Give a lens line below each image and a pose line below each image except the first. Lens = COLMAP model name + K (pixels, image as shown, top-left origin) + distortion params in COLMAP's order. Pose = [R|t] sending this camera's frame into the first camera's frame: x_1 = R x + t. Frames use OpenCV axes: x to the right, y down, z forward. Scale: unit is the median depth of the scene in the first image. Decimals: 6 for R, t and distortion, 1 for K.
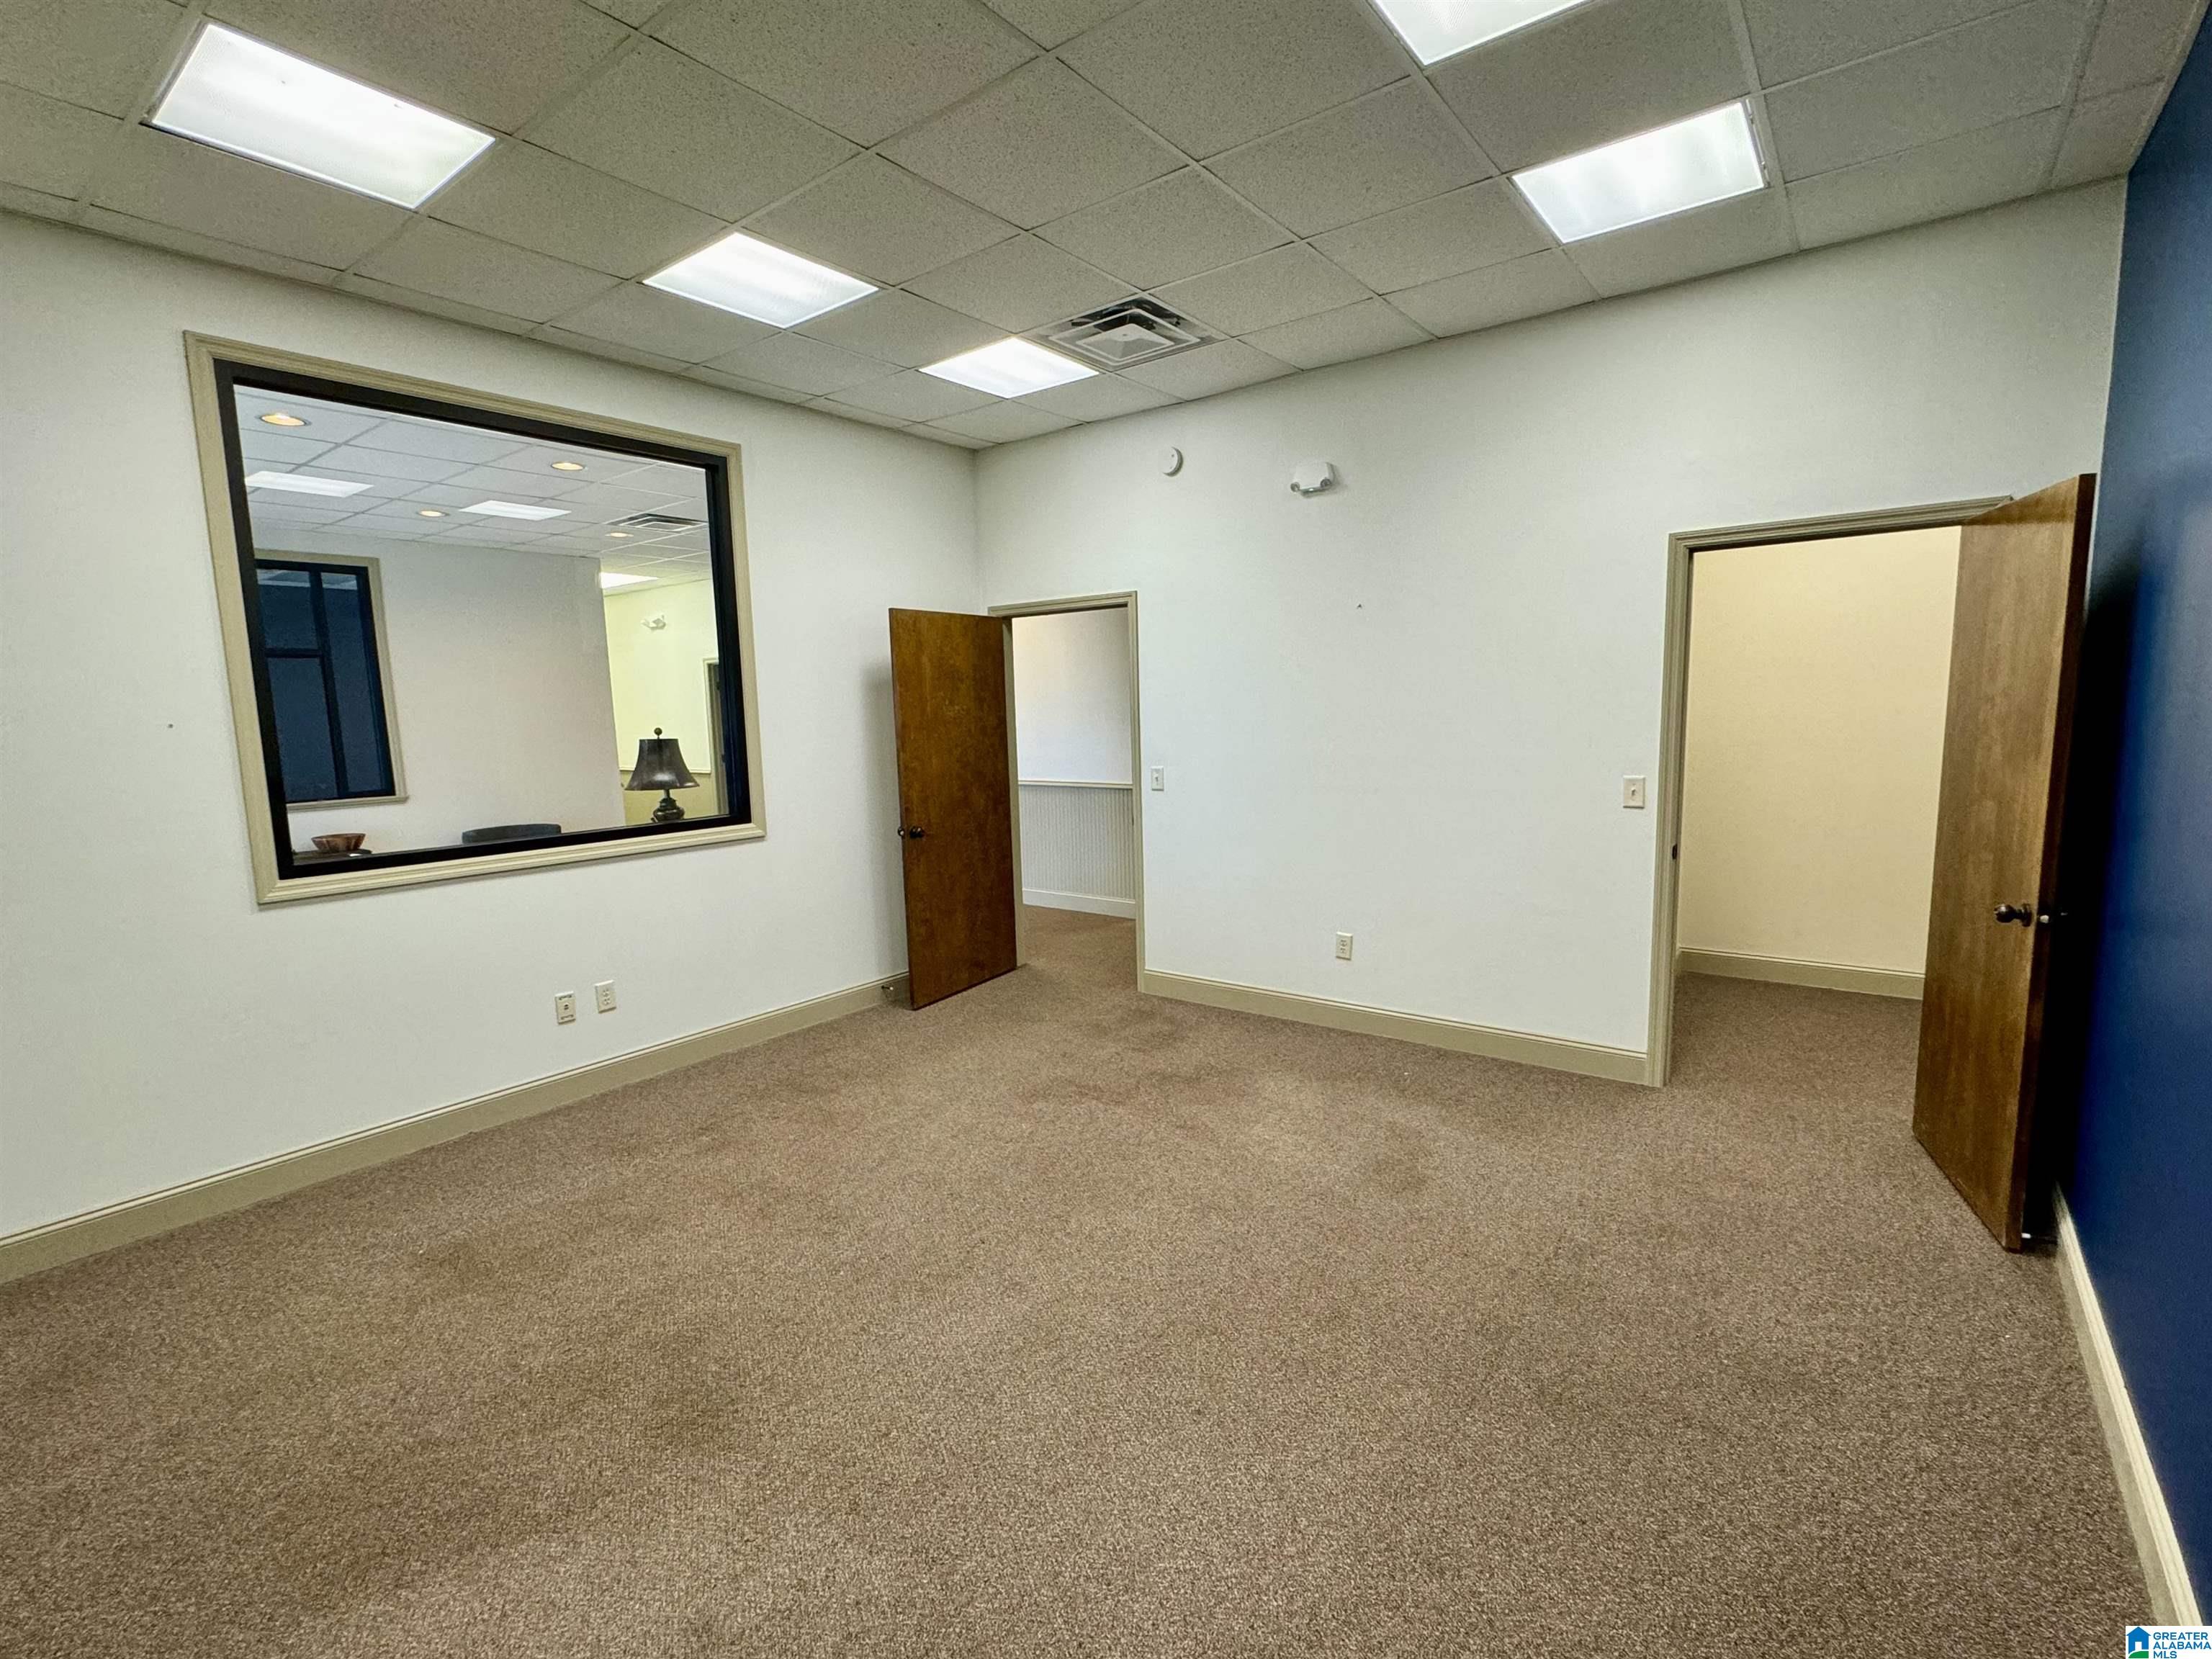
lens RADIAL K [[1015.8, 0, 1106.0], [0, 1015.8, 829.5], [0, 0, 1]] dist [-0.001844, -0.000306]
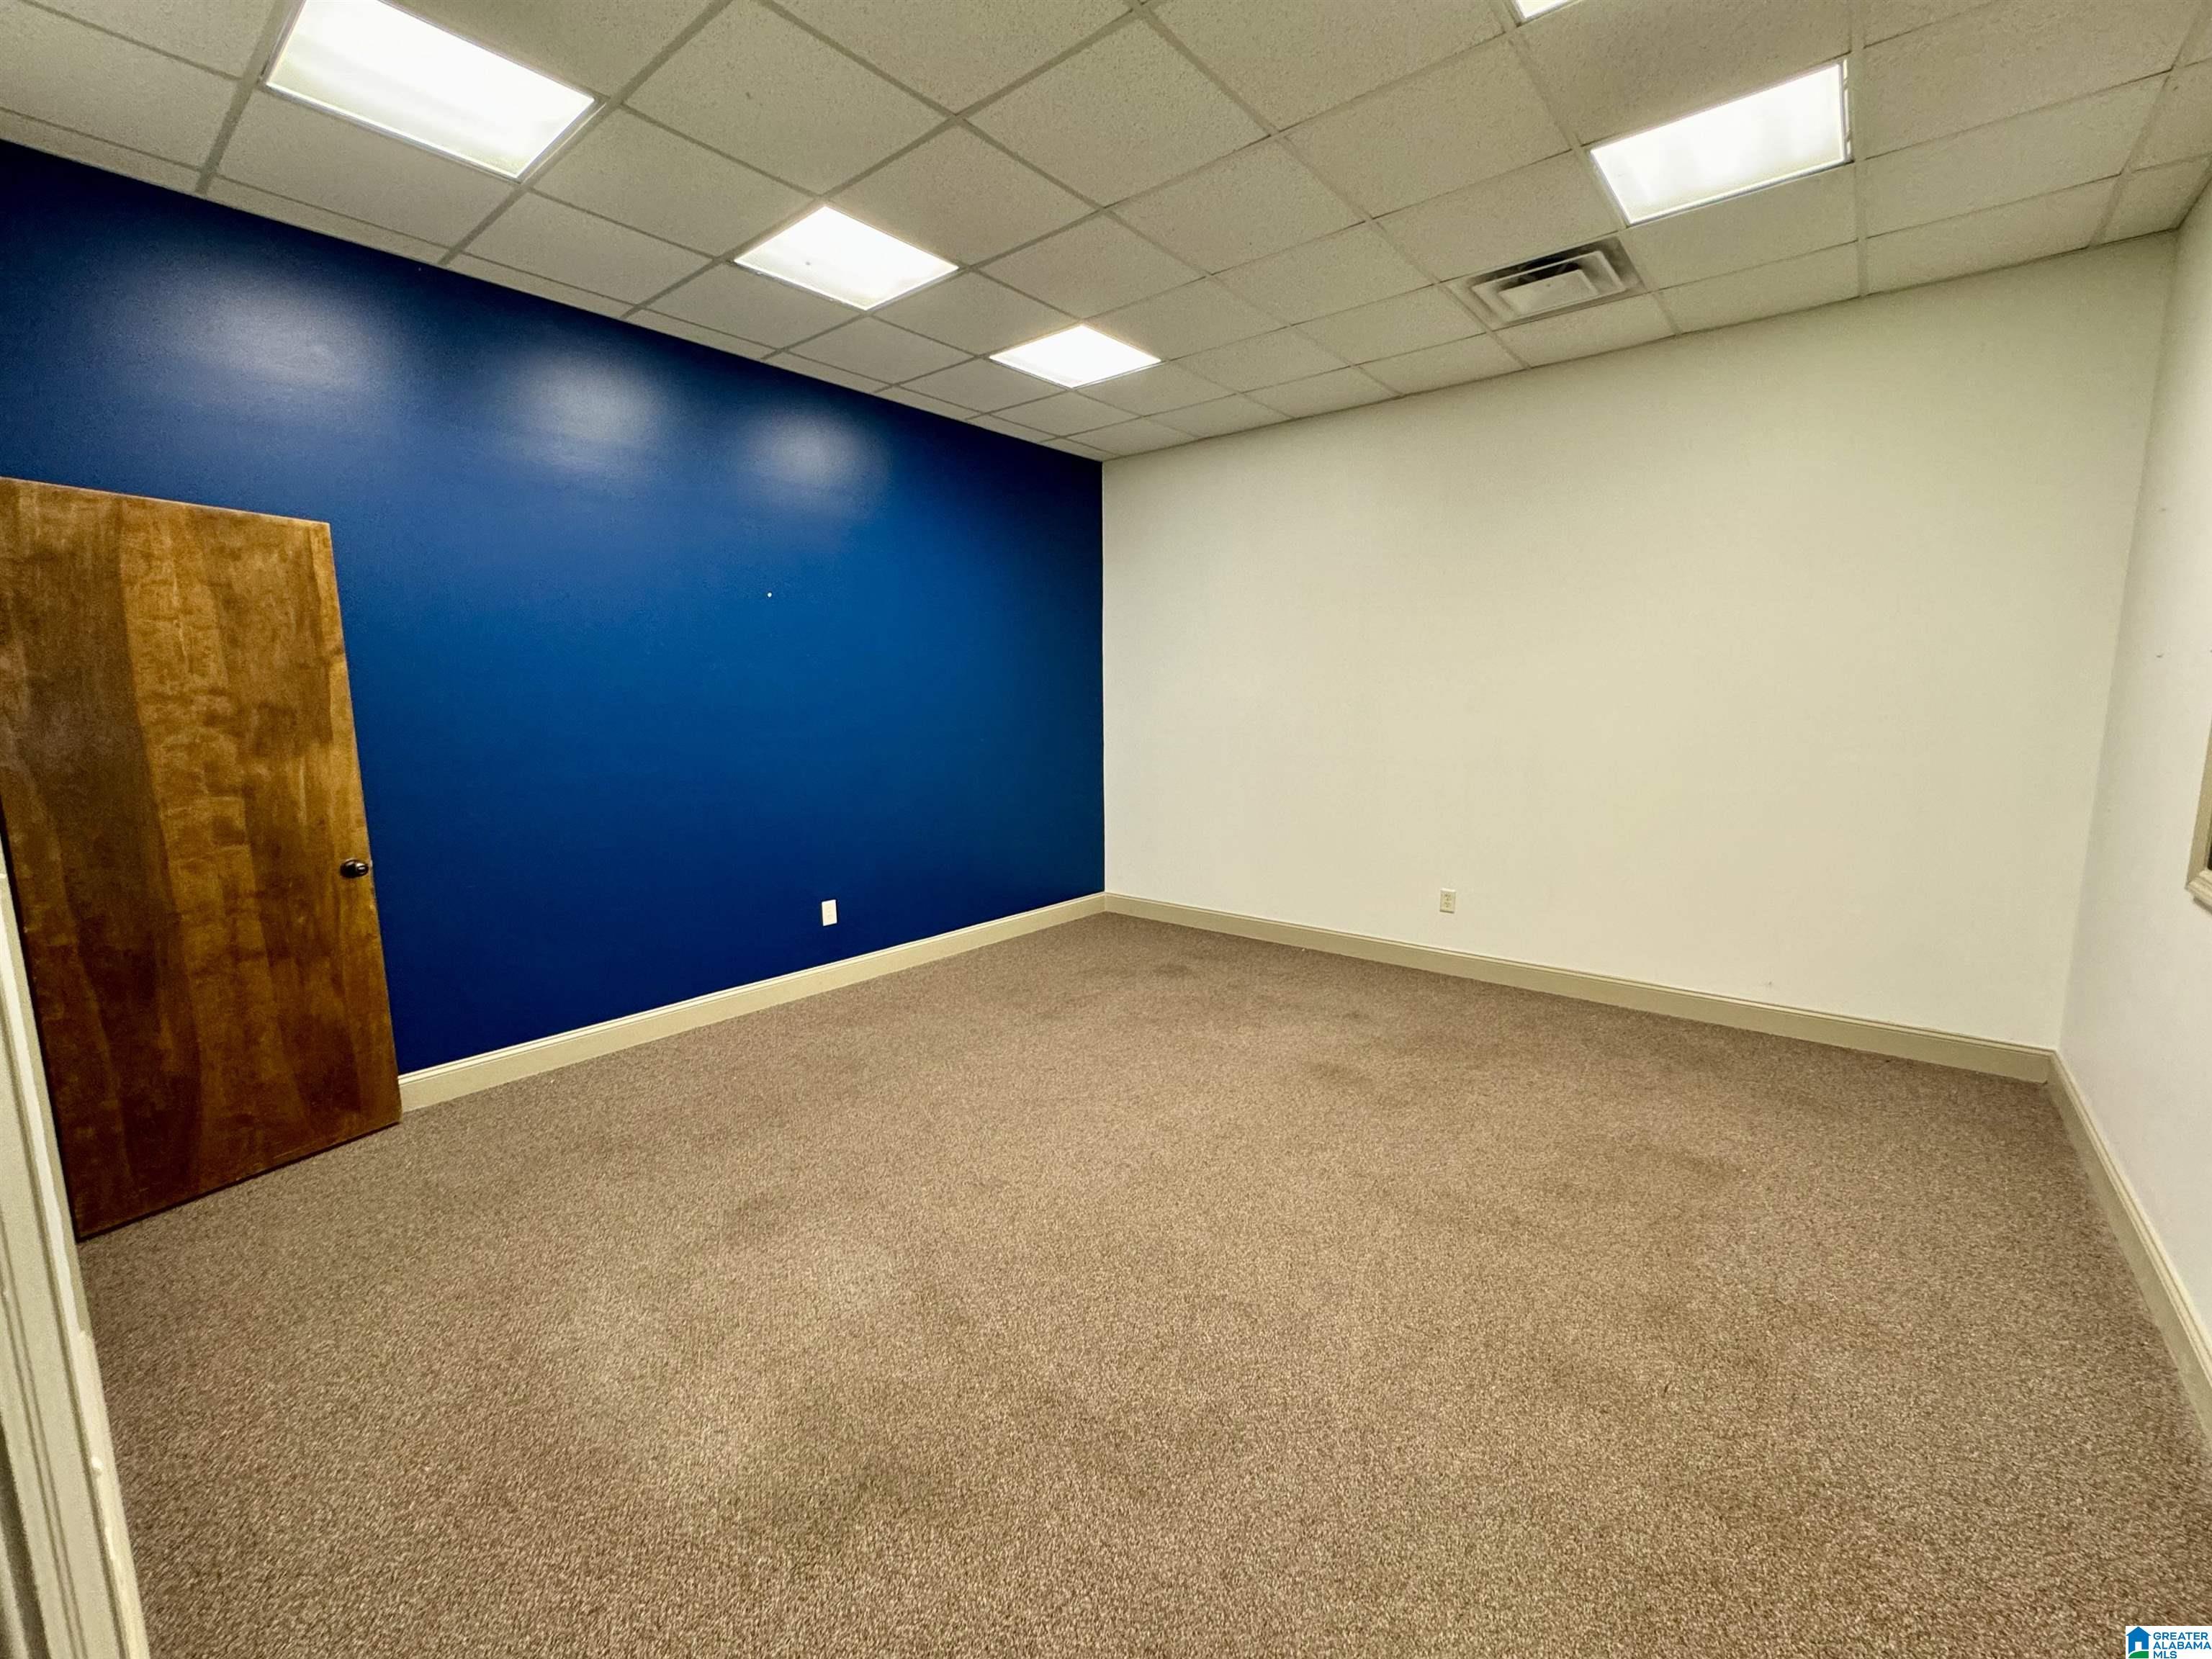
lens RADIAL K [[920.0, 0, 1106.0], [0, 920.0, 829.5], [0, 0, 1]] dist [0.005834, 0.000279]
pose [[-0.998981, 0.027824, 0.035529, -0.036647], [0.036248, 0.963706, 0.264493, -0.126733], [-0.026880, 0.265511, -0.963733, 1.157882]]
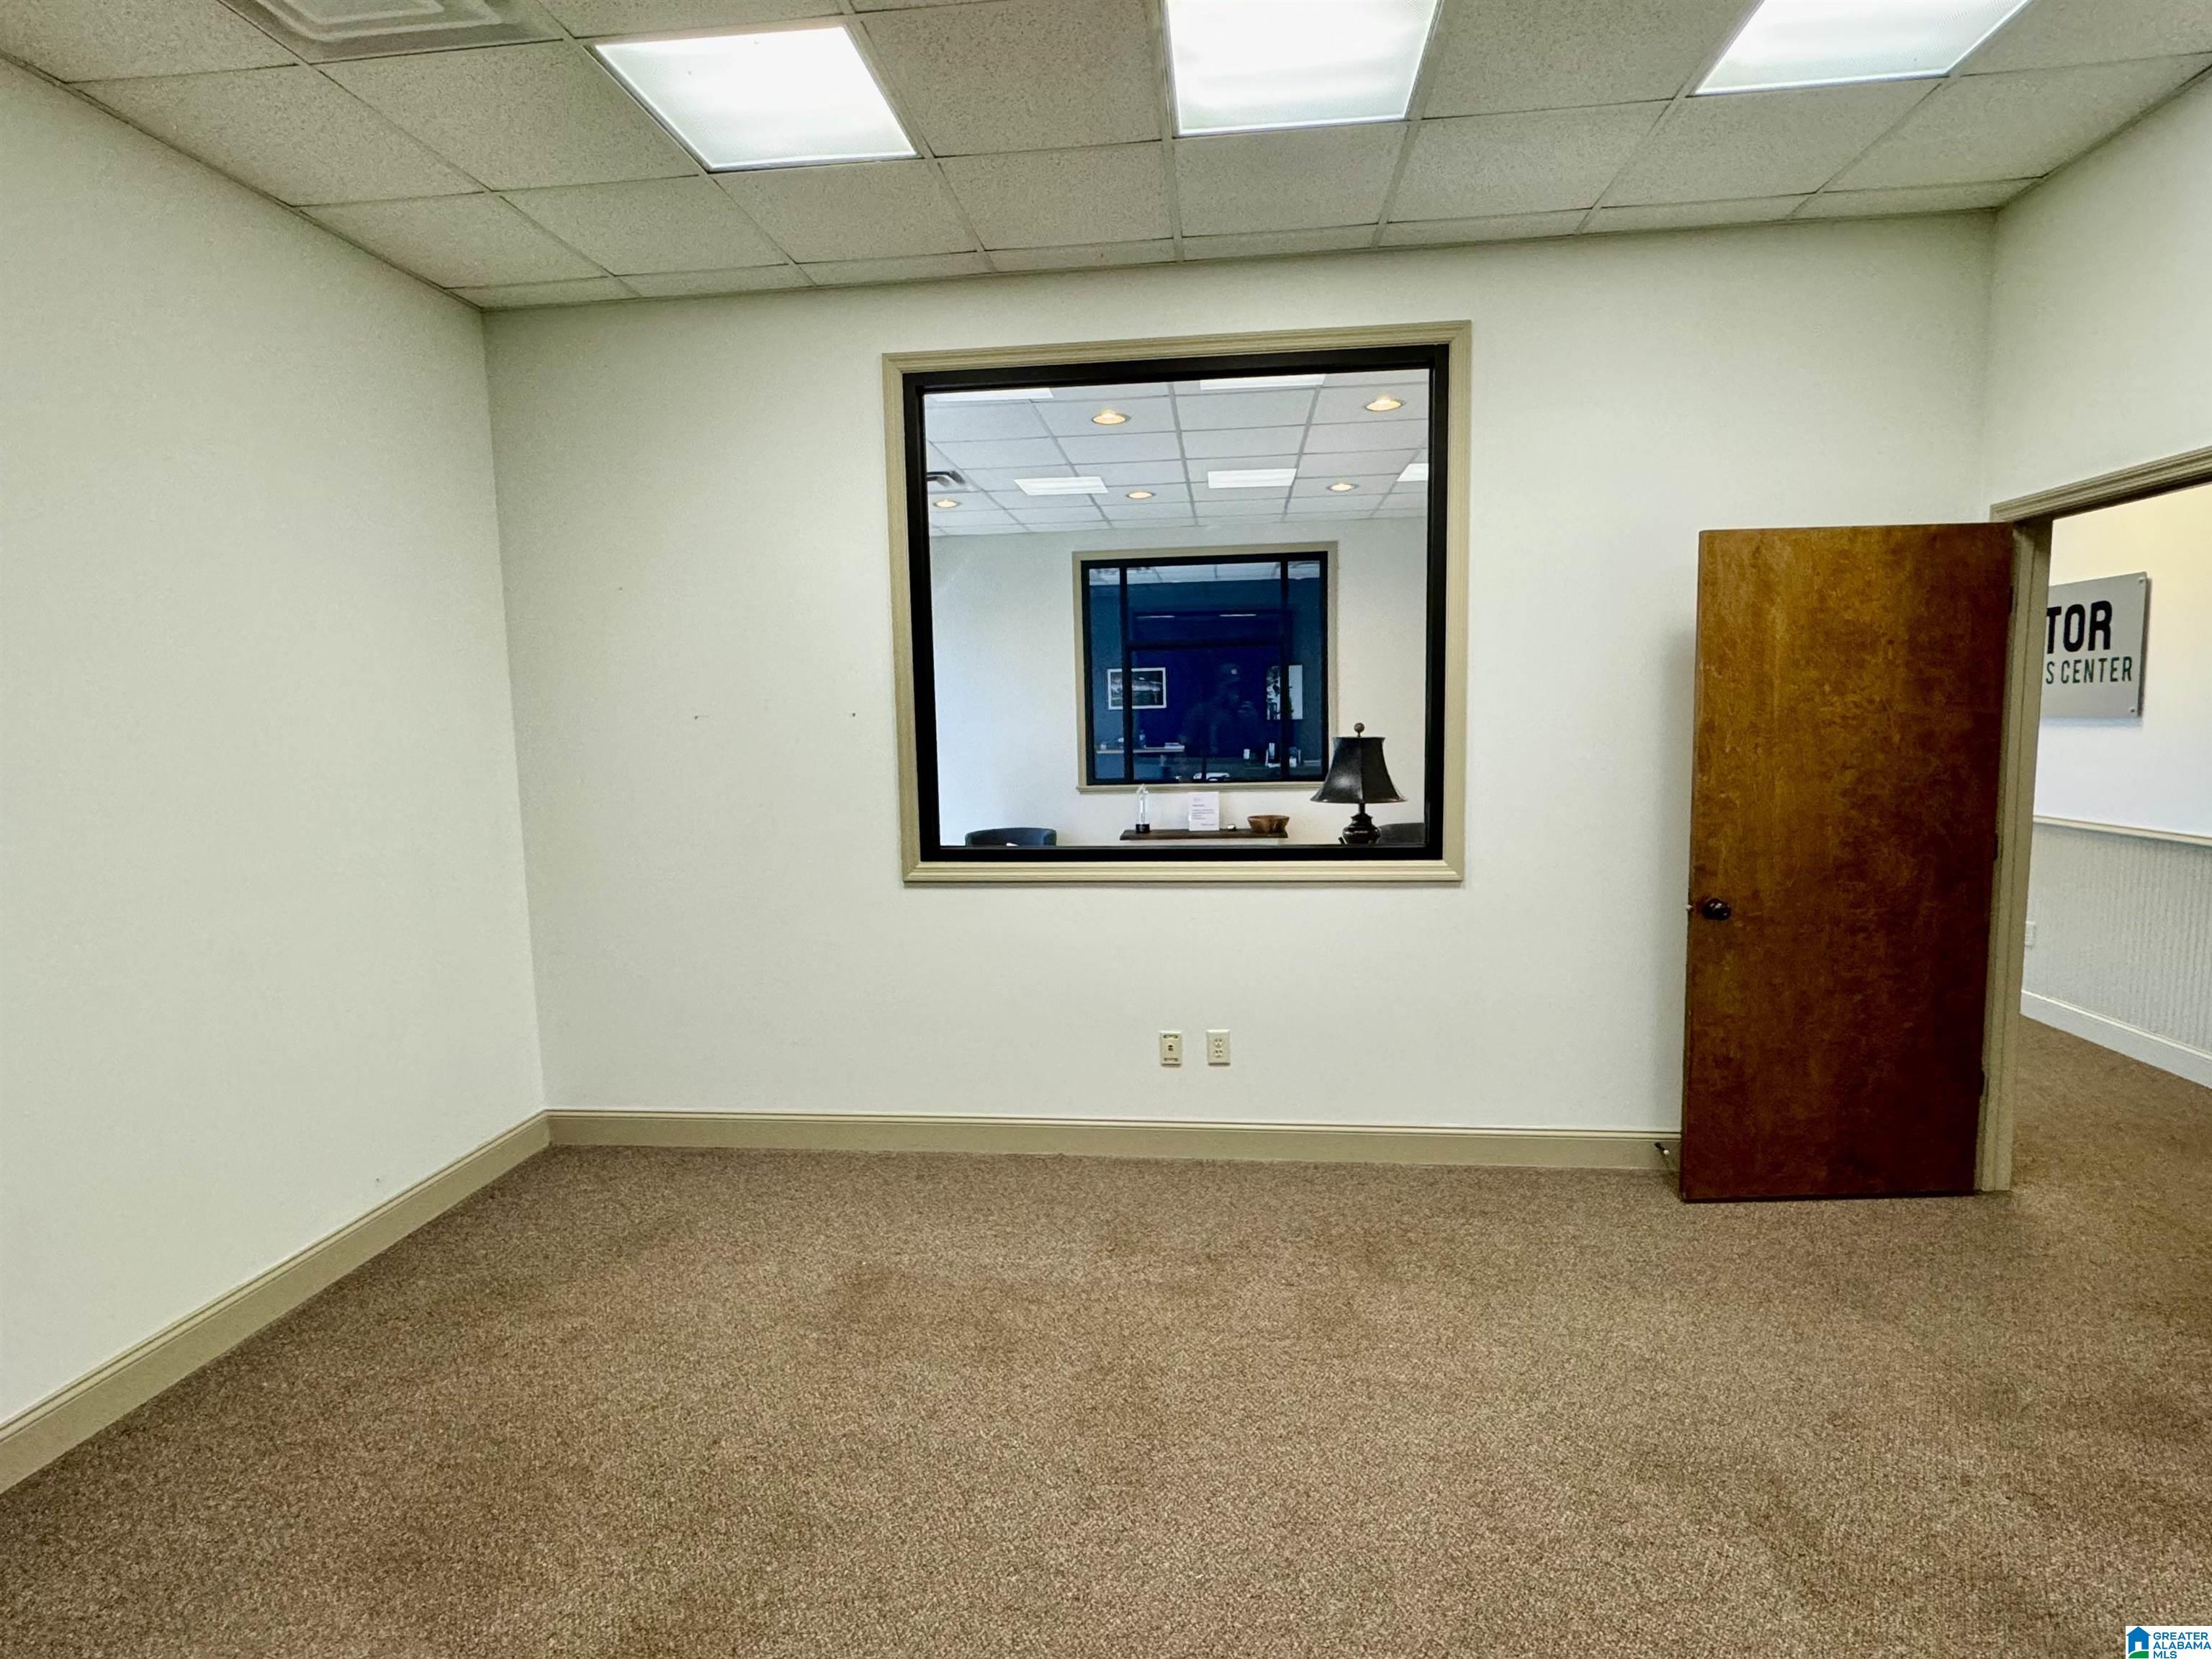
lens RADIAL K [[1126.0, 0, 1106.0], [0, 1126.0, 829.5], [0, 0, 1]] dist [-0.001575, -0.000245]
pose [[0.515881, 0.105177, -0.850179, 0.195641], [-0.099573, 0.993070, 0.062434, -0.052979], [0.850854, 0.052446, 0.522778, 0.384824]]
